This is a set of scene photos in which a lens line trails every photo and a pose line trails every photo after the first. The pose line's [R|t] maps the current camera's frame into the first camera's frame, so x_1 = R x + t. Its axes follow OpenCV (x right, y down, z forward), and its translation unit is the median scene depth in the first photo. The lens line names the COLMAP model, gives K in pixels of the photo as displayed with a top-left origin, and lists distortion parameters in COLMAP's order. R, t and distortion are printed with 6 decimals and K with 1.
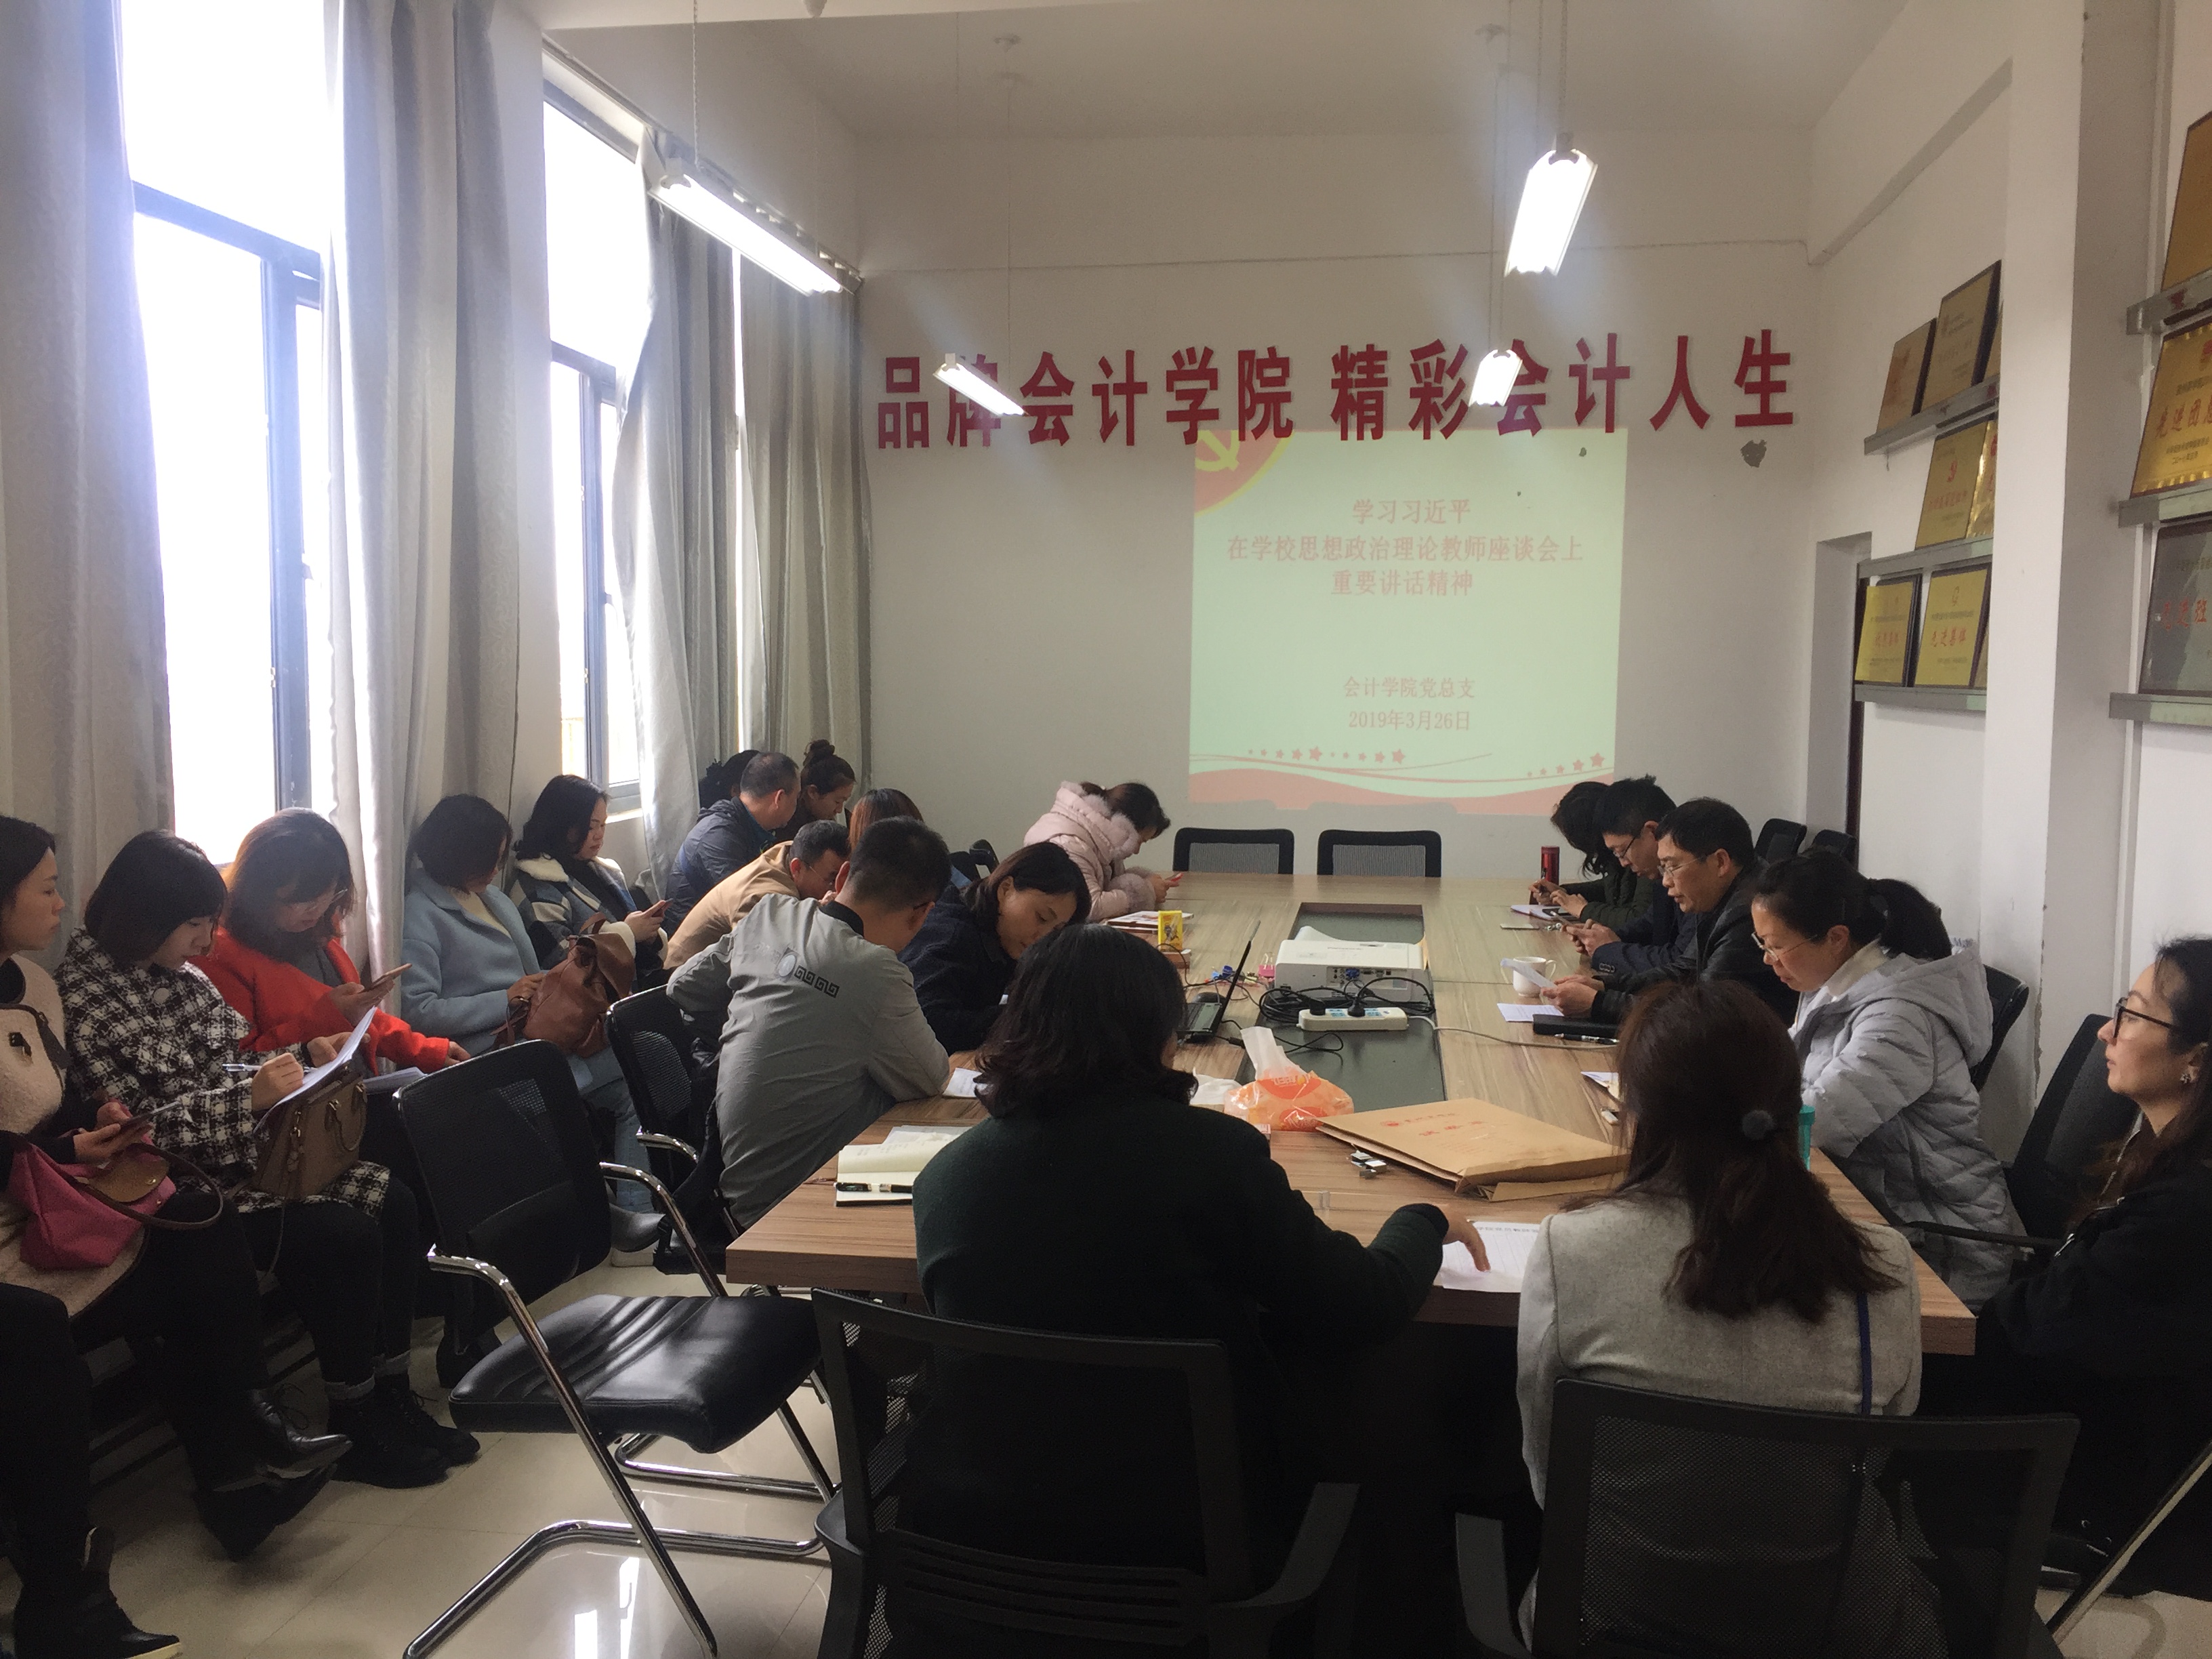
lens RADIAL K [[1906.9, 0, 1106.0], [0, 1906.9, 829.5], [0, 0, 1]] dist [0.105576, -0.115205]
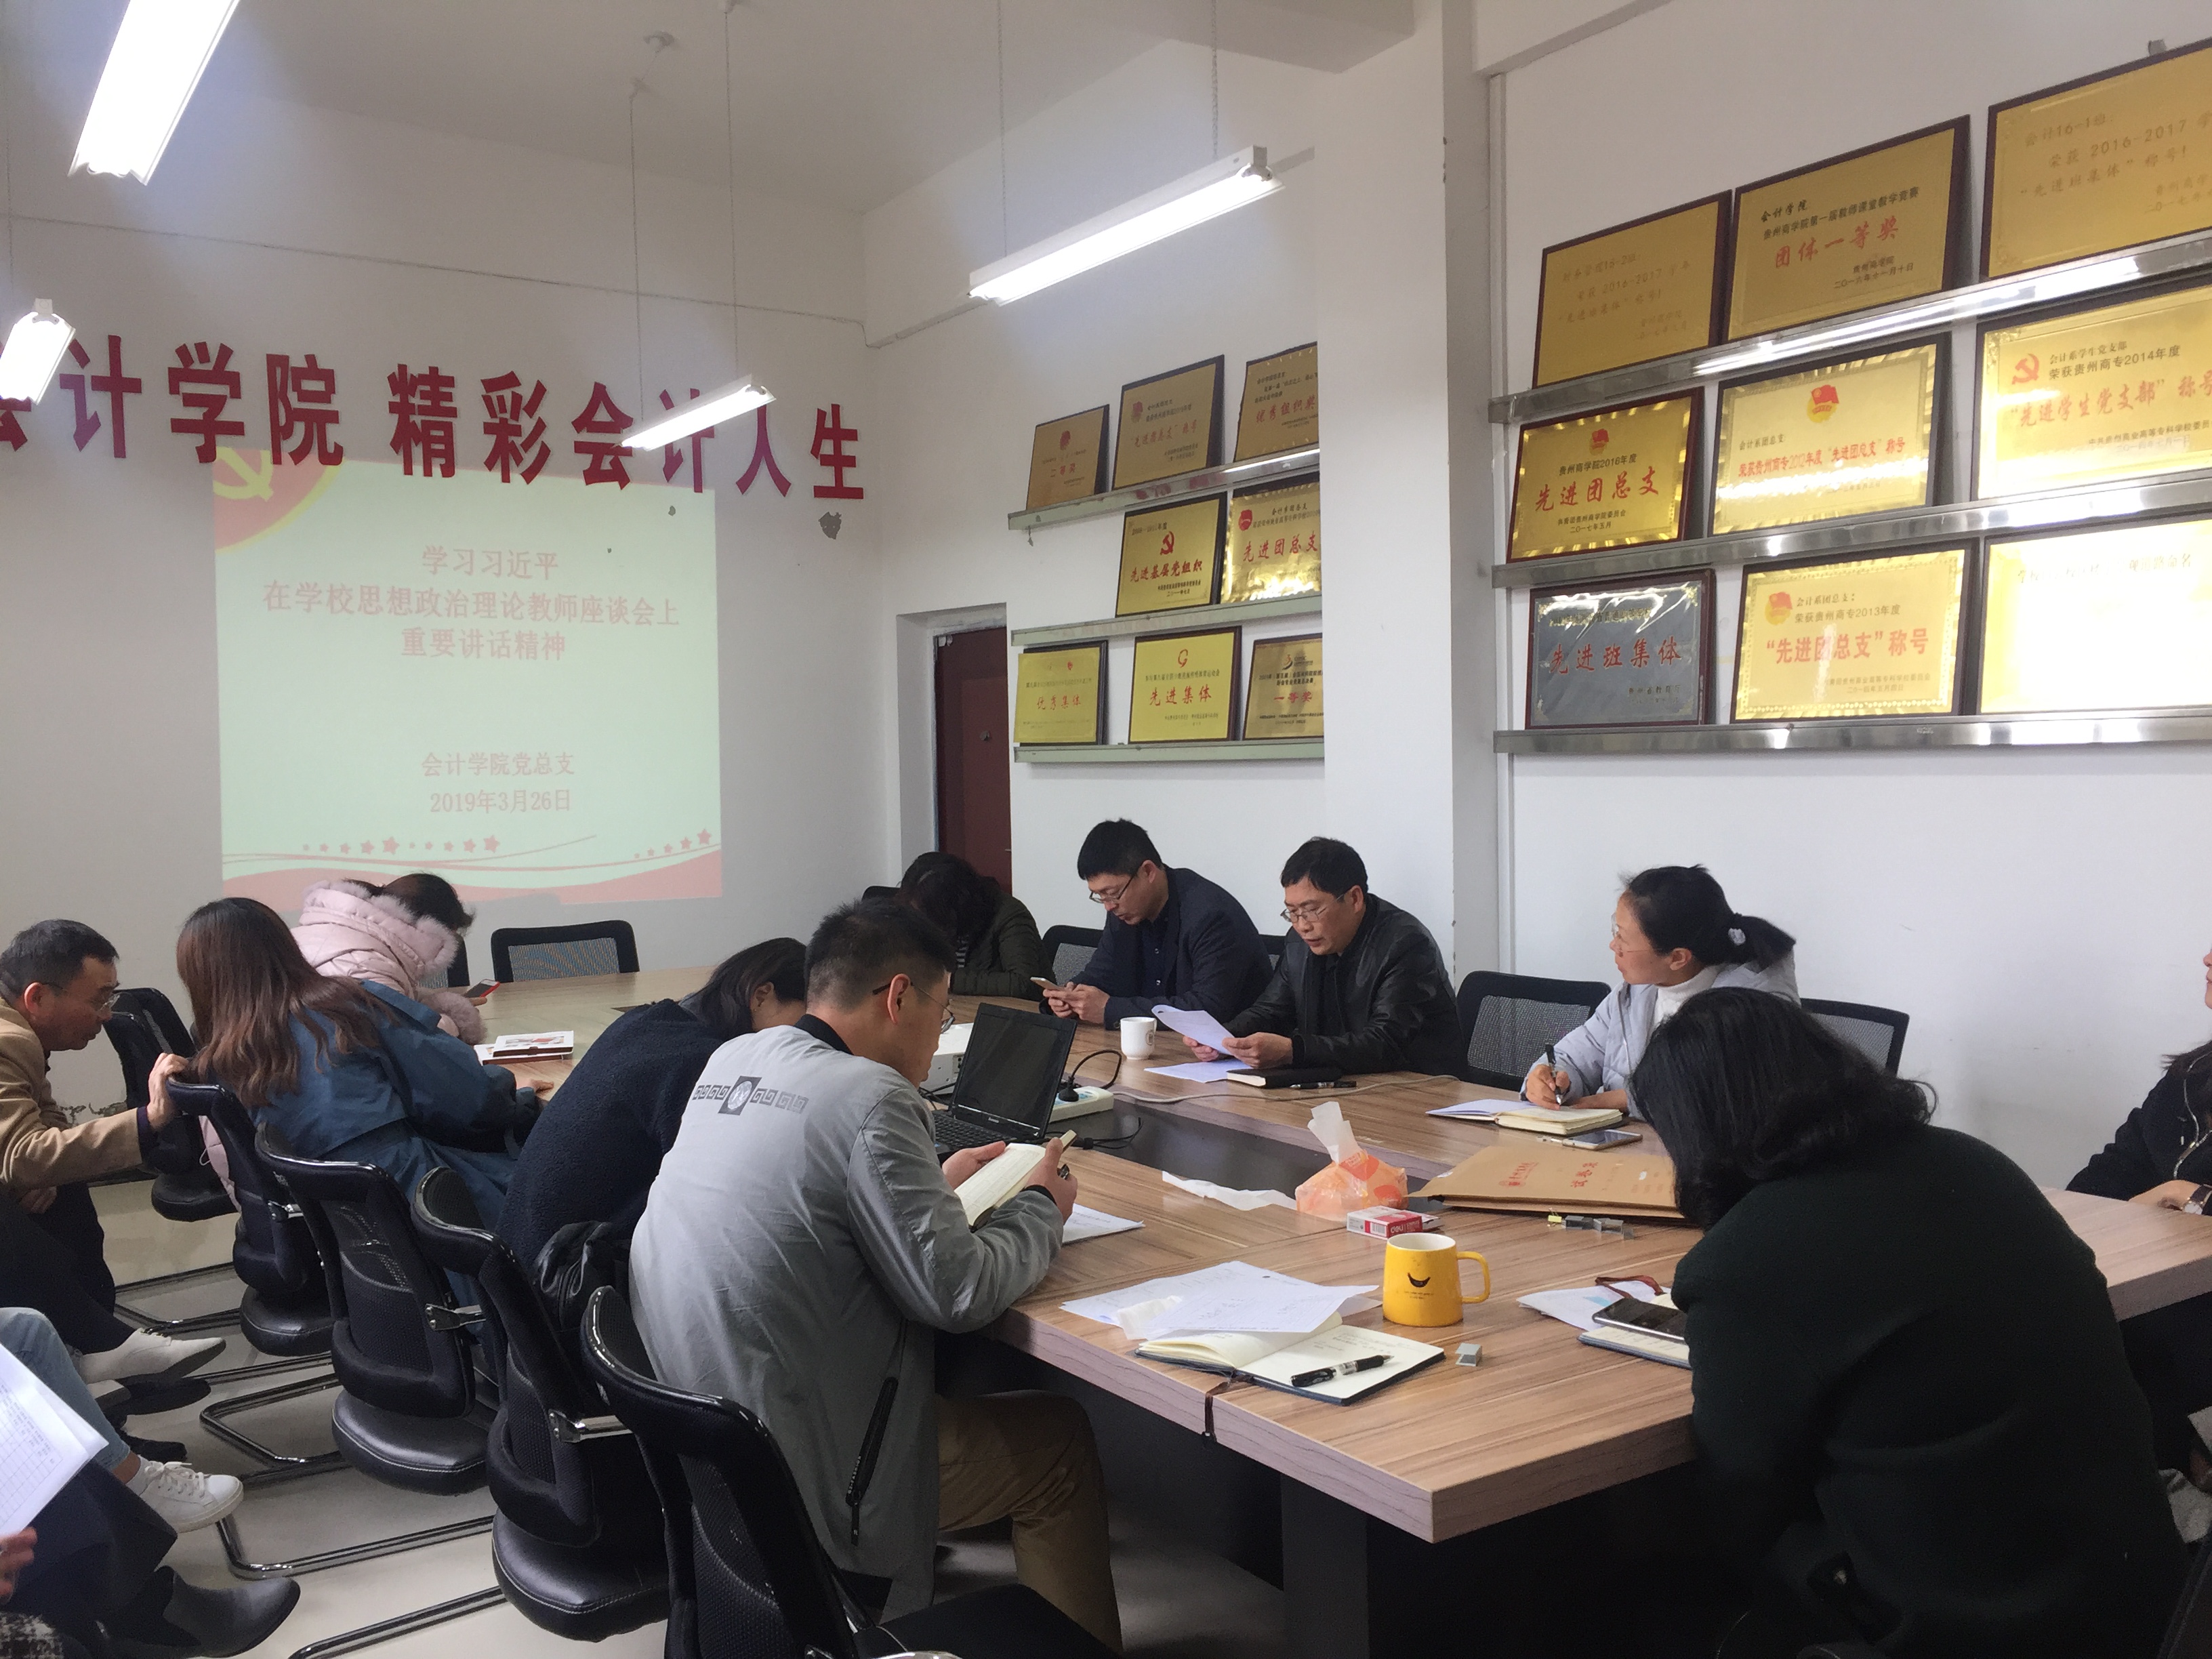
lens RADIAL K [[1906.9, 0, 1106.0], [0, 1906.9, 829.5], [0, 0, 1]] dist [0.105576, -0.115205]
pose [[0.743346, -0.044719, 0.667411, -0.224186], [0.080441, 0.996498, -0.022824, -0.002519], [-0.664053, 0.070653, 0.744340, 0.169900]]
